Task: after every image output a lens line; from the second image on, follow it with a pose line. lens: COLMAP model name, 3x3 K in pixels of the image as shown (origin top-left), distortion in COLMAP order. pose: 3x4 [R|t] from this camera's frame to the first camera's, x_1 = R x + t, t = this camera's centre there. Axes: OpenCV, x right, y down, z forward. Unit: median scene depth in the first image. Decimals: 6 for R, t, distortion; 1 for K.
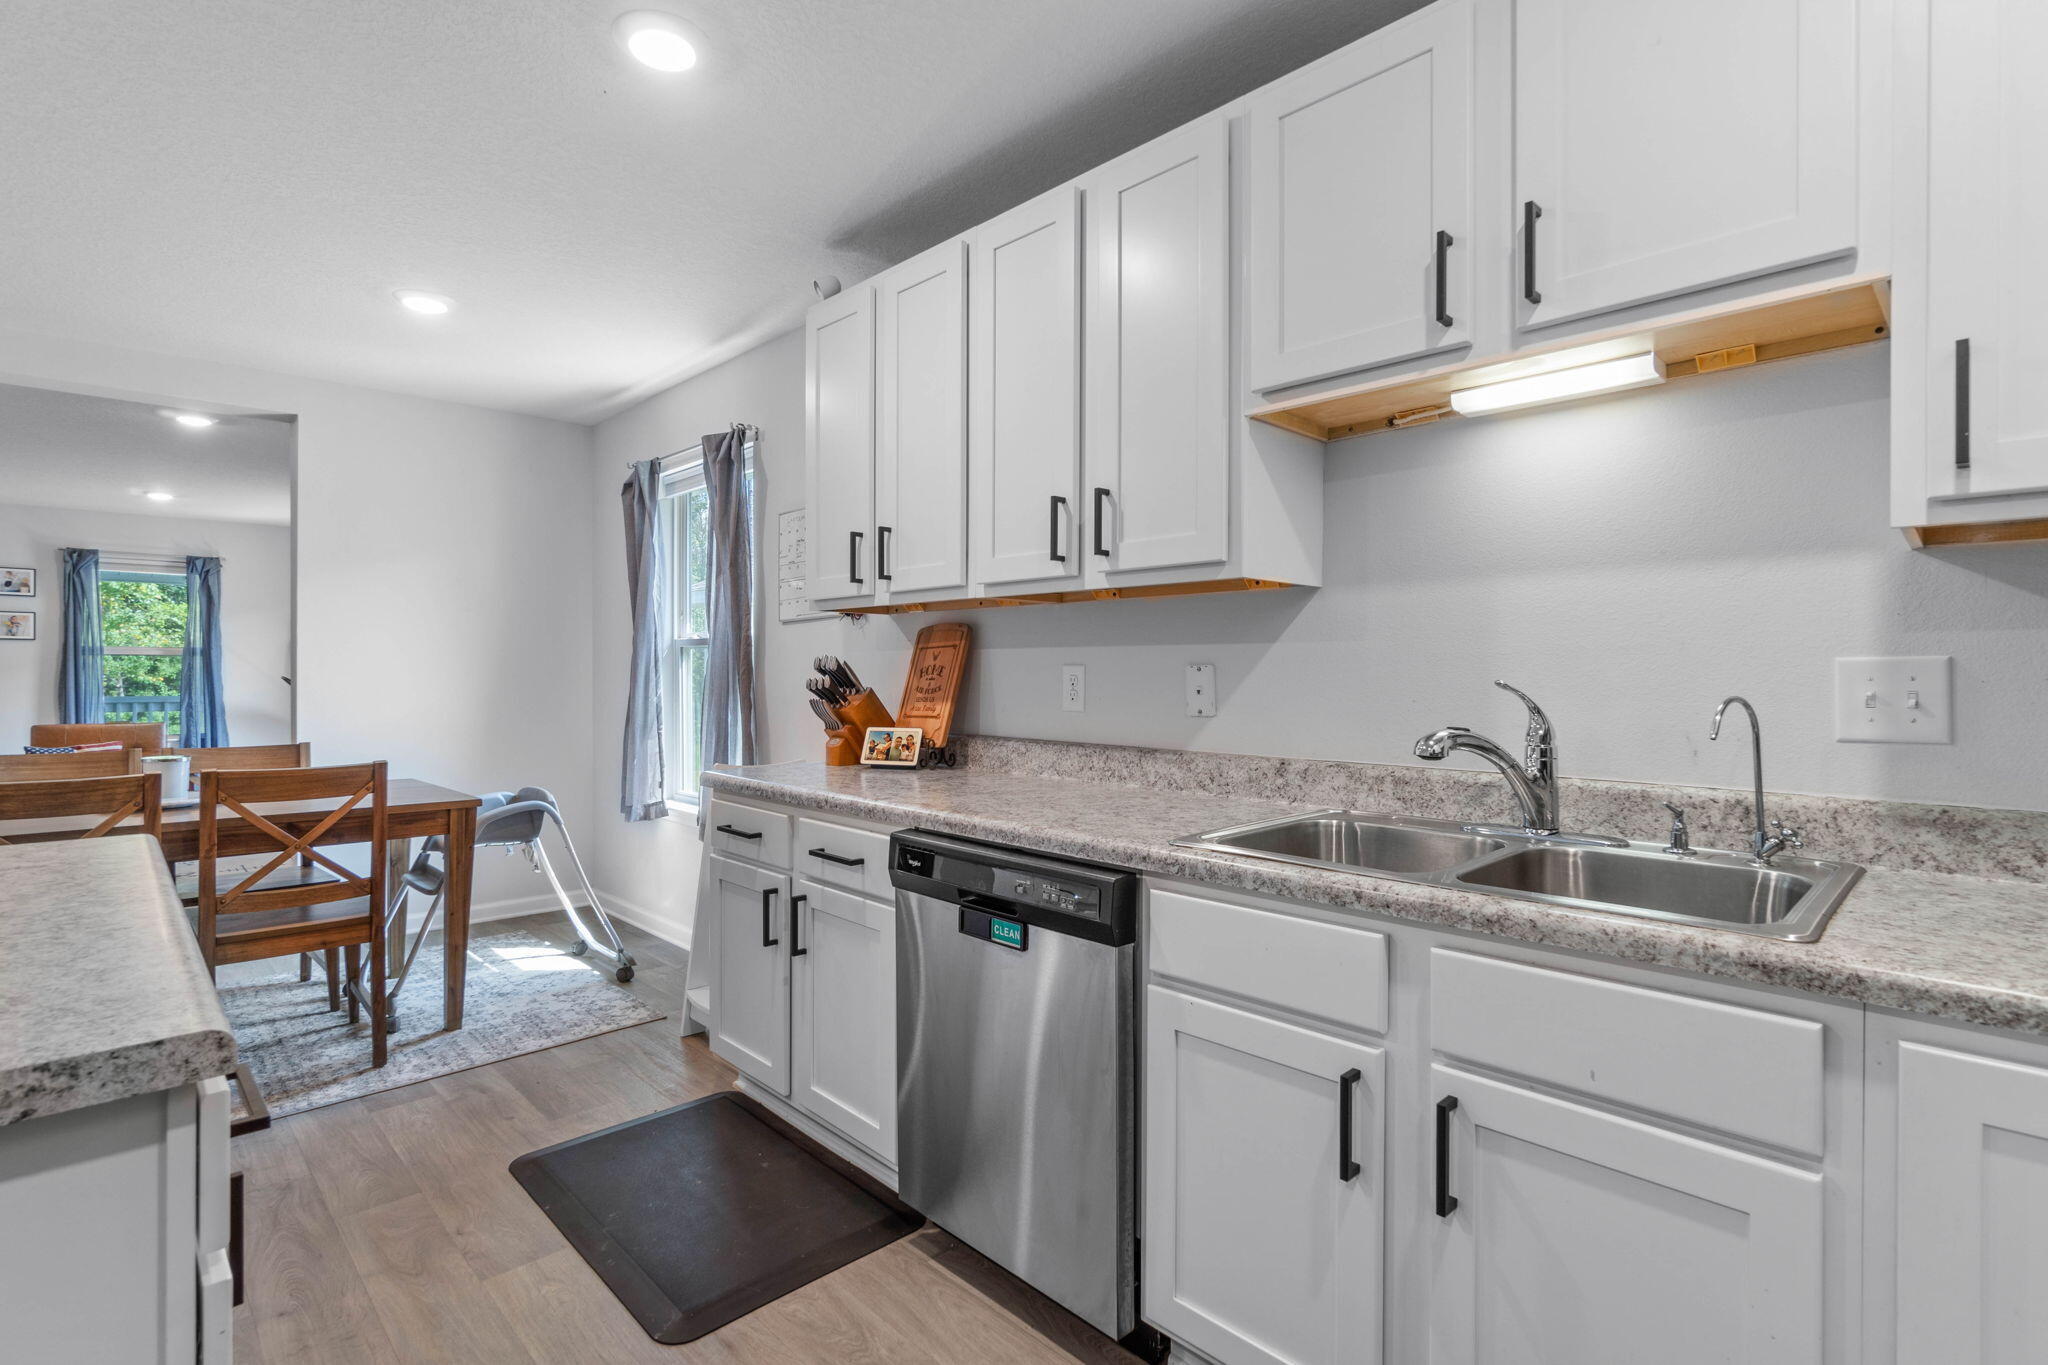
lens RADIAL K [[970.5, 0, 1025.0], [0, 970.5, 676.9], [0, 0, 1]] dist [-0.000349, 0.000239]
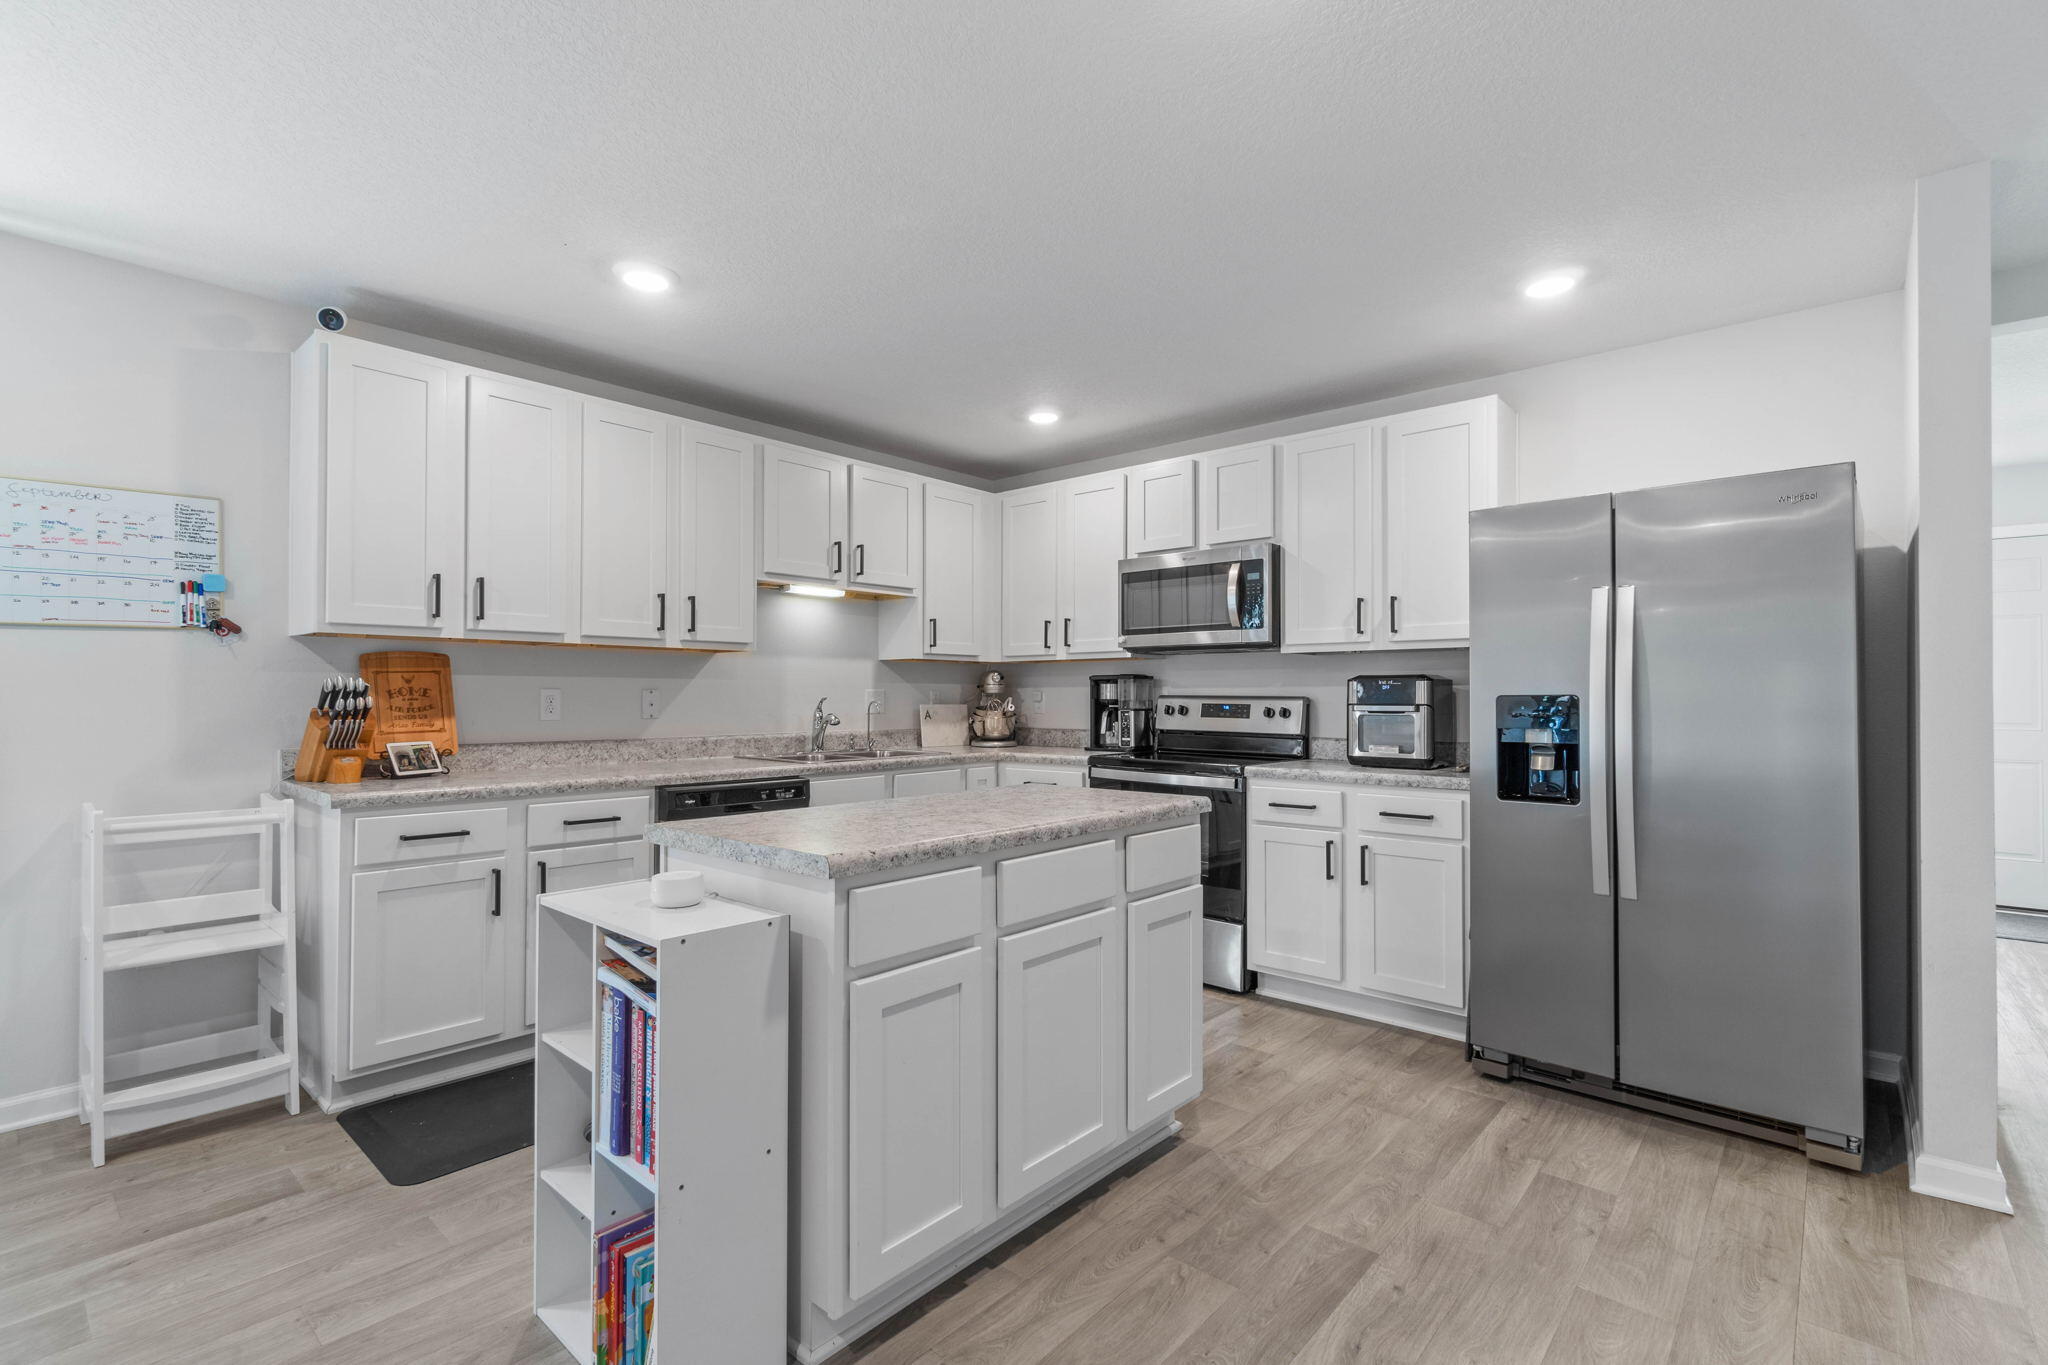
lens RADIAL K [[902.8, 0, 1013.2], [0, 902.8, 690.6], [0, 0, 1]] dist [-0.001826, 0.000271]
pose [[-0.065784, 0.003123, 0.997829, -2.121928], [0.003662, 0.999989, -0.002888, -0.004627], [-0.997827, 0.003464, -0.065794, 0.615278]]
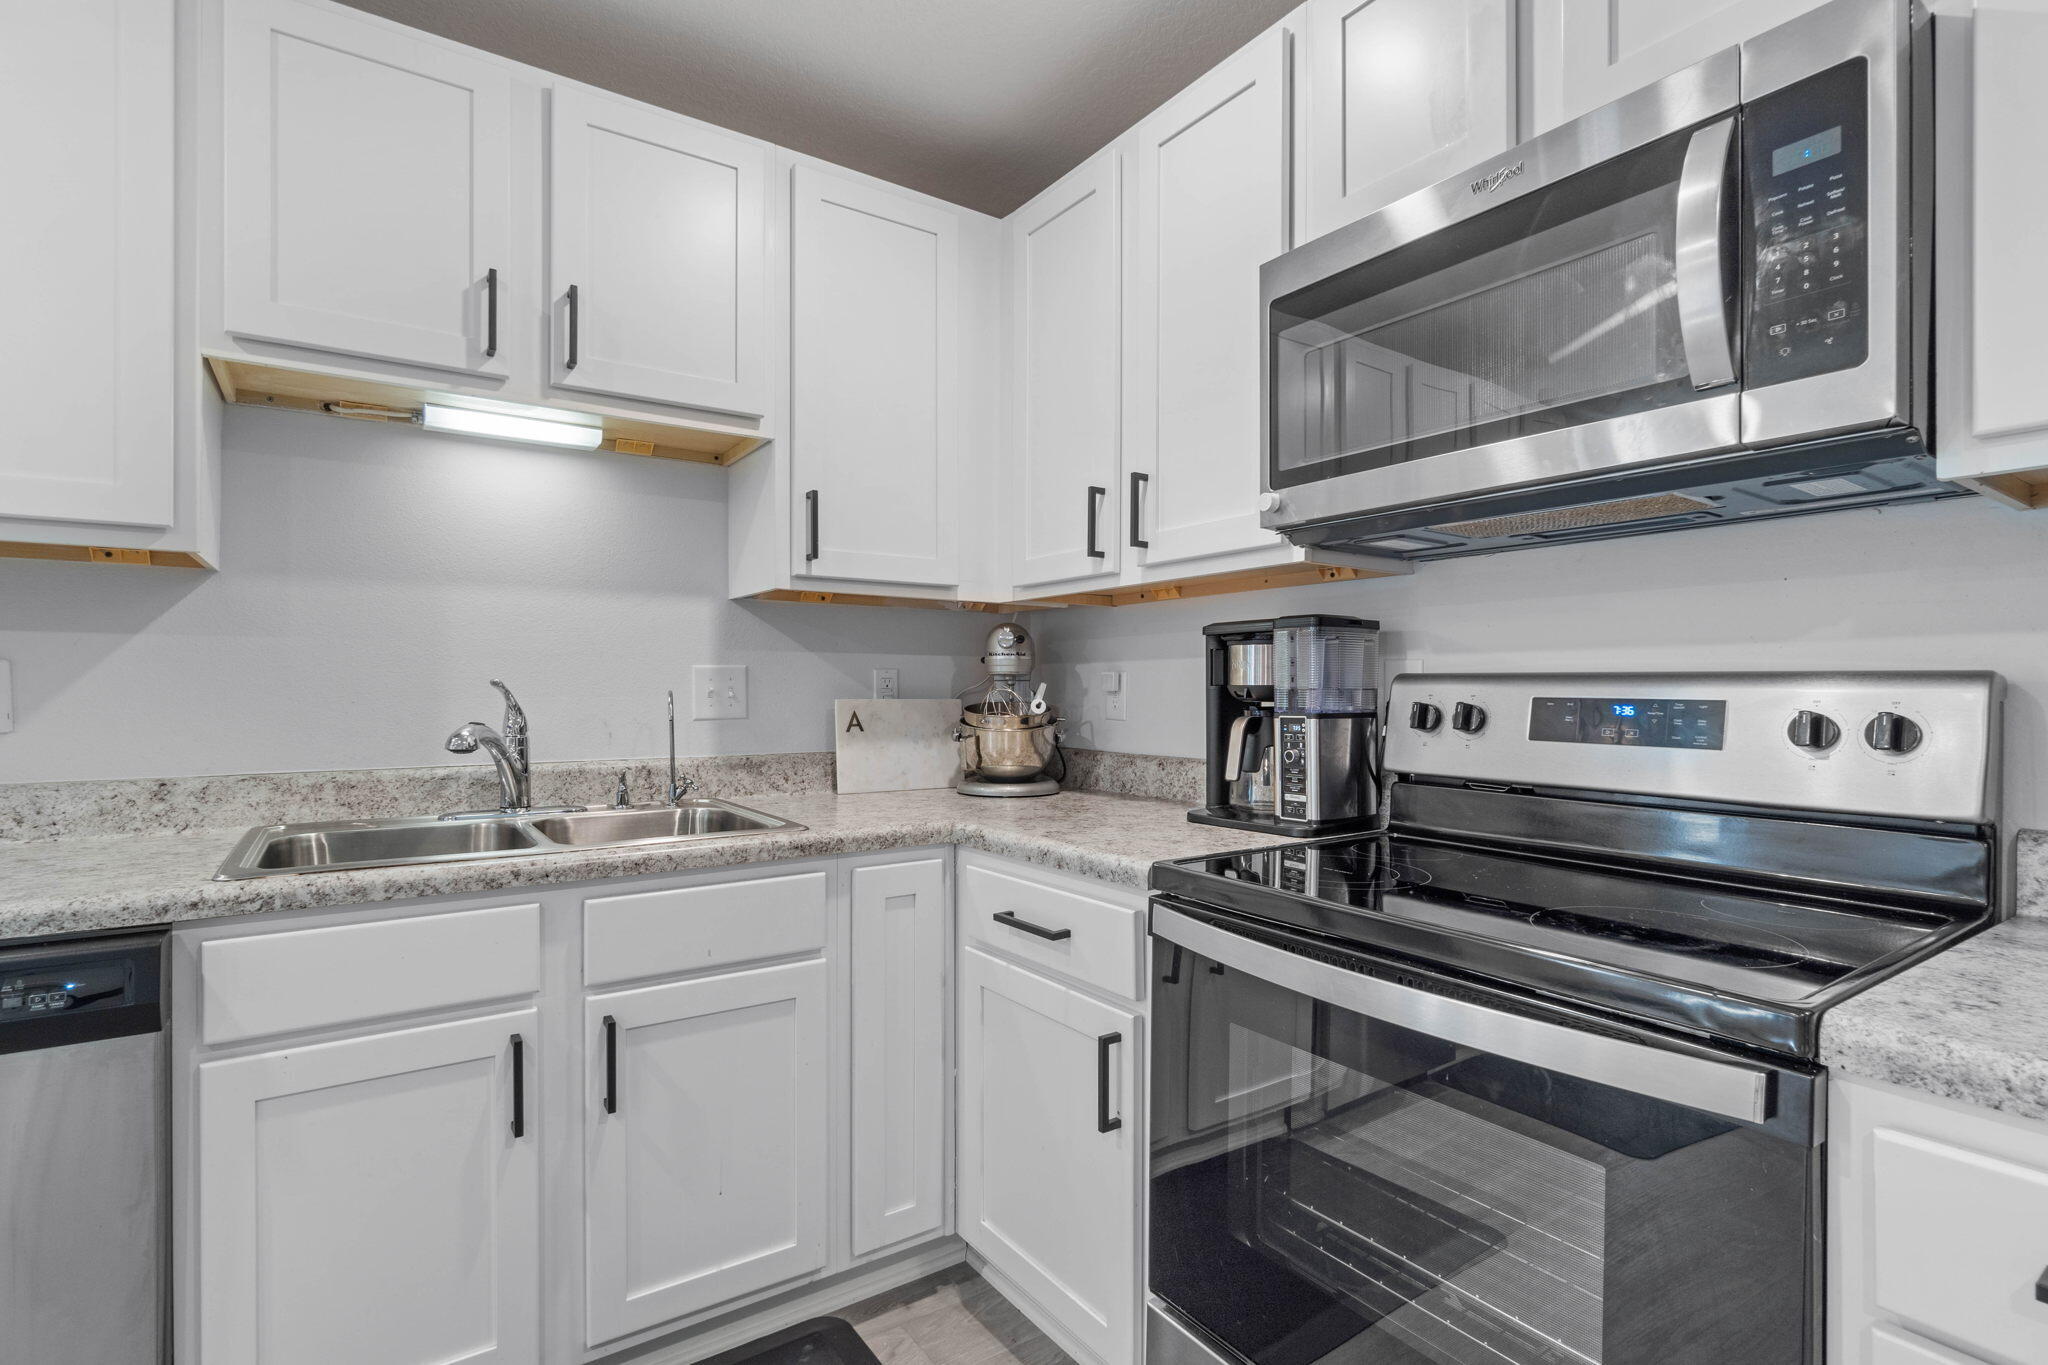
lens RADIAL K [[970.0, 0, 1011.2], [0, 970.0, 694.2], [0, 0, 1]] dist [-0.001670, -0.000125]
pose [[0.178700, -0.007391, 0.983876, -0.508992], [0.004915, 0.999966, 0.006619, 0.015957], [-0.983891, 0.003653, 0.178730, 0.211738]]
